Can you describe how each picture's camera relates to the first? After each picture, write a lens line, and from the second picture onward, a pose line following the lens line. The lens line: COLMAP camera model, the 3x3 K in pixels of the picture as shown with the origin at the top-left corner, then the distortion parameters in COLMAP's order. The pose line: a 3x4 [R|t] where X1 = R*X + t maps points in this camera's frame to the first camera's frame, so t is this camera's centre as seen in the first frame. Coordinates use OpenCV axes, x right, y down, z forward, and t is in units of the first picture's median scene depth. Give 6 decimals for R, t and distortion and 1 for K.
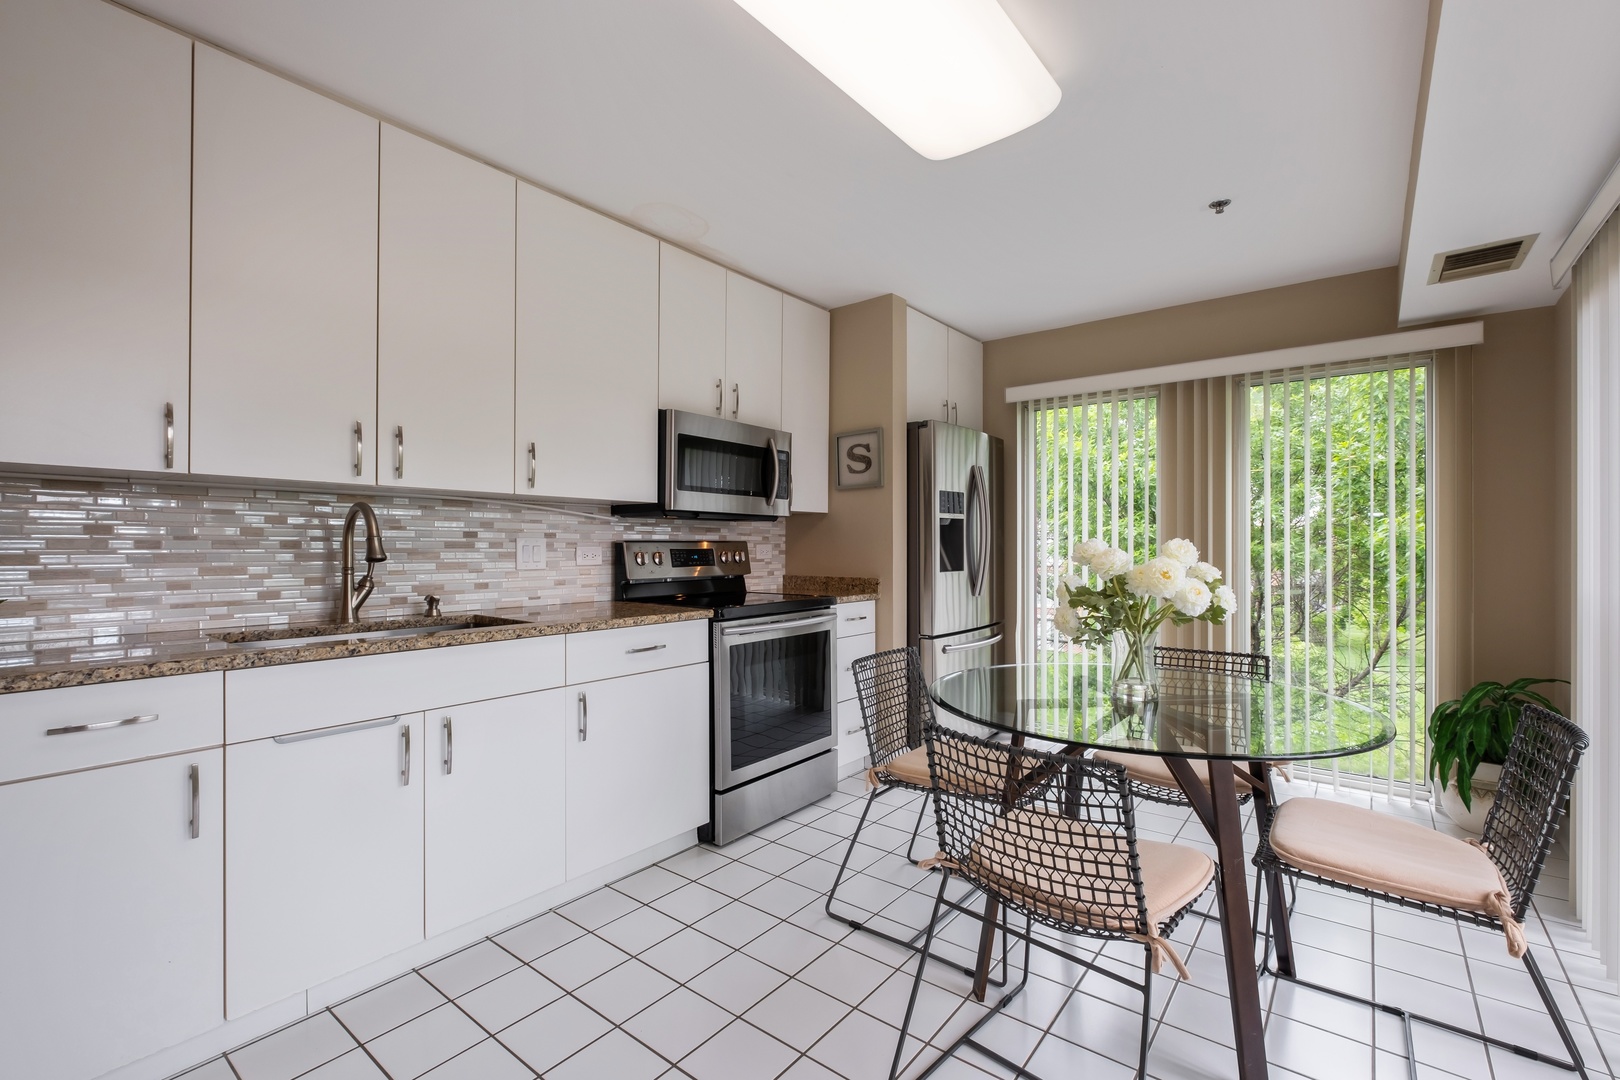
lens RADIAL K [[714.3, 0, 810.0], [0, 714.3, 540.0], [0, 0, 1]] dist [-0.000995, -0.000372]
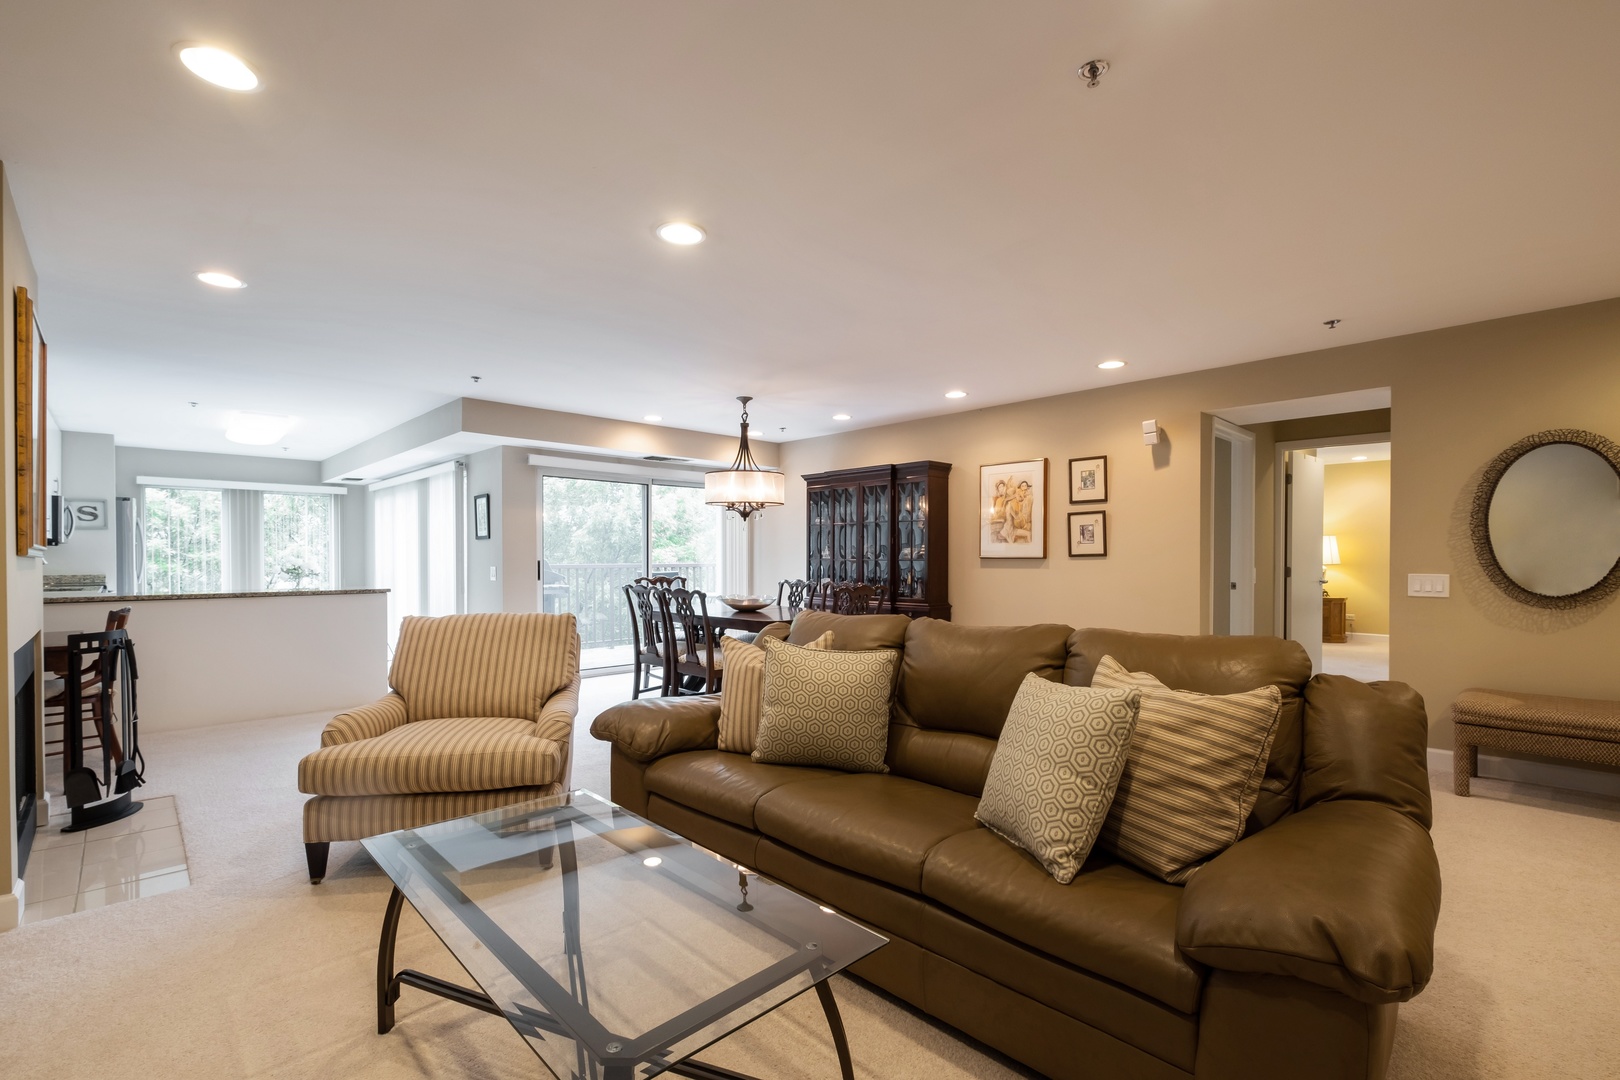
lens RADIAL K [[714.3, 0, 810.0], [0, 714.3, 540.0], [0, 0, 1]] dist [-0.000995, -0.000372]
pose [[0.122776, 0.021426, 0.992203, -1.640891], [-0.005077, 0.999767, -0.020961, -0.011371], [-0.992421, -0.002464, 0.122856, -1.210353]]
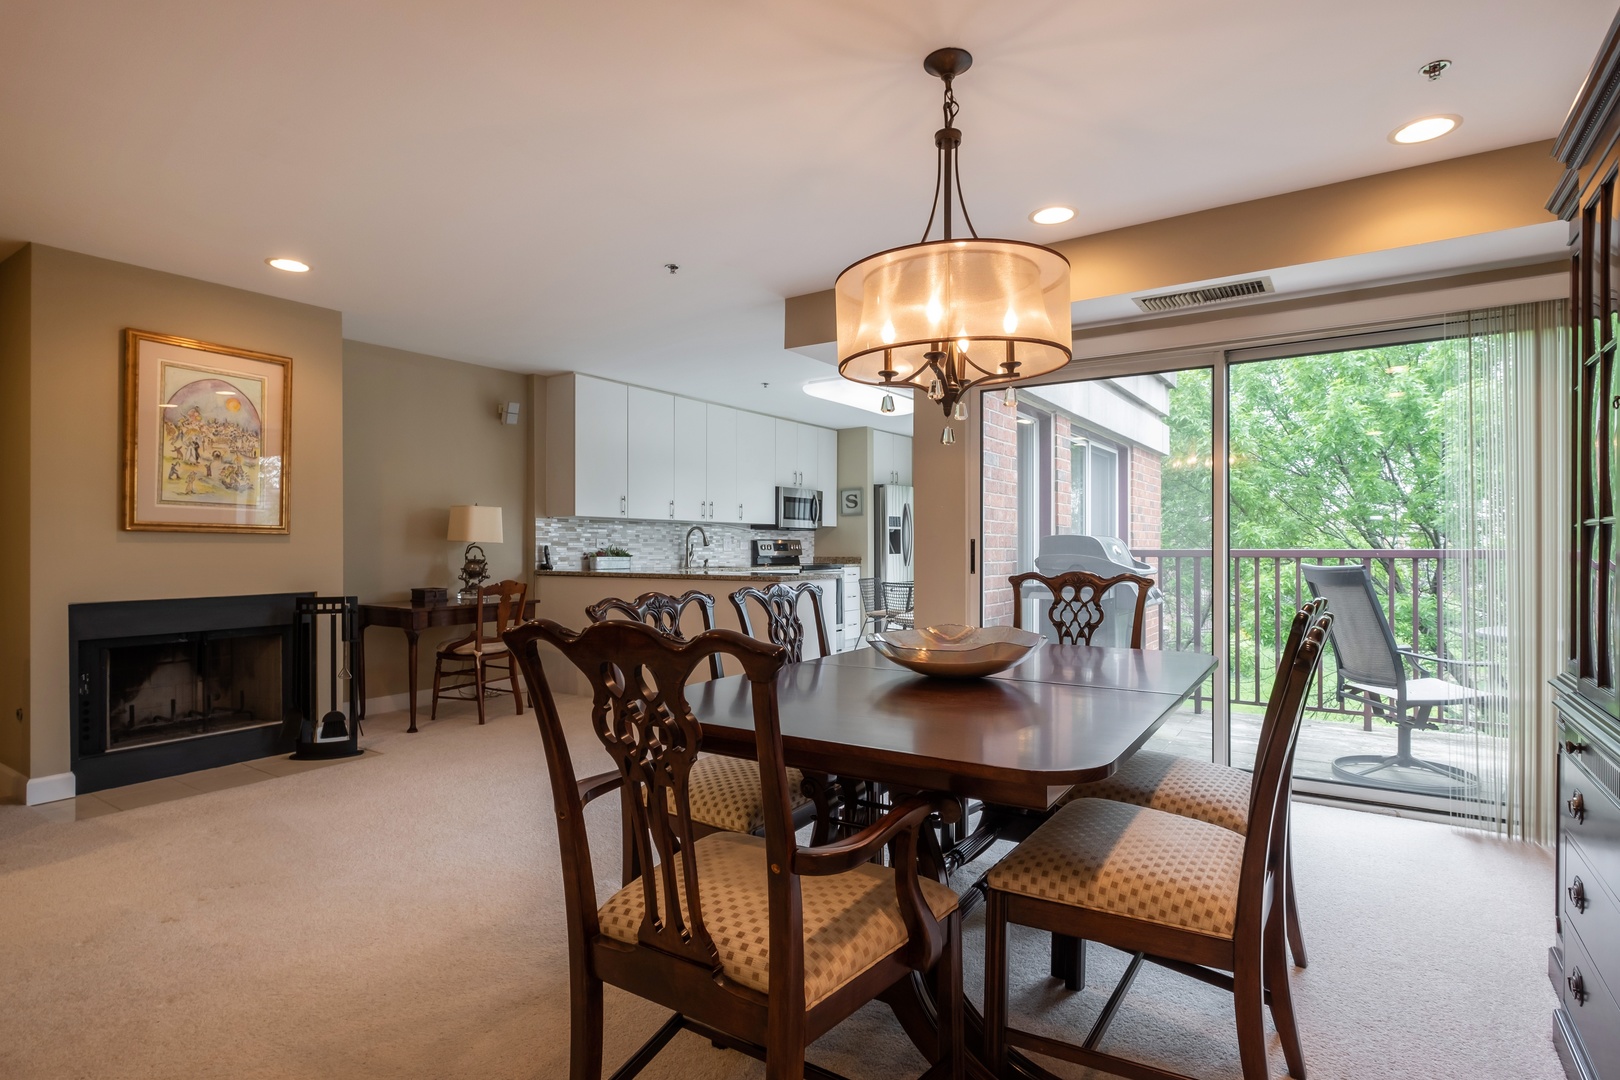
lens RADIAL K [[834.3, 0, 810.0], [0, 834.3, 540.0], [0, 0, 1]] dist [0.000330, 0.000039]
pose [[0.998405, -0.003928, 0.056314, -0.200412], [0.004198, 0.999980, -0.004677, 0.013350], [-0.056294, 0.004906, 0.998402, -1.512782]]
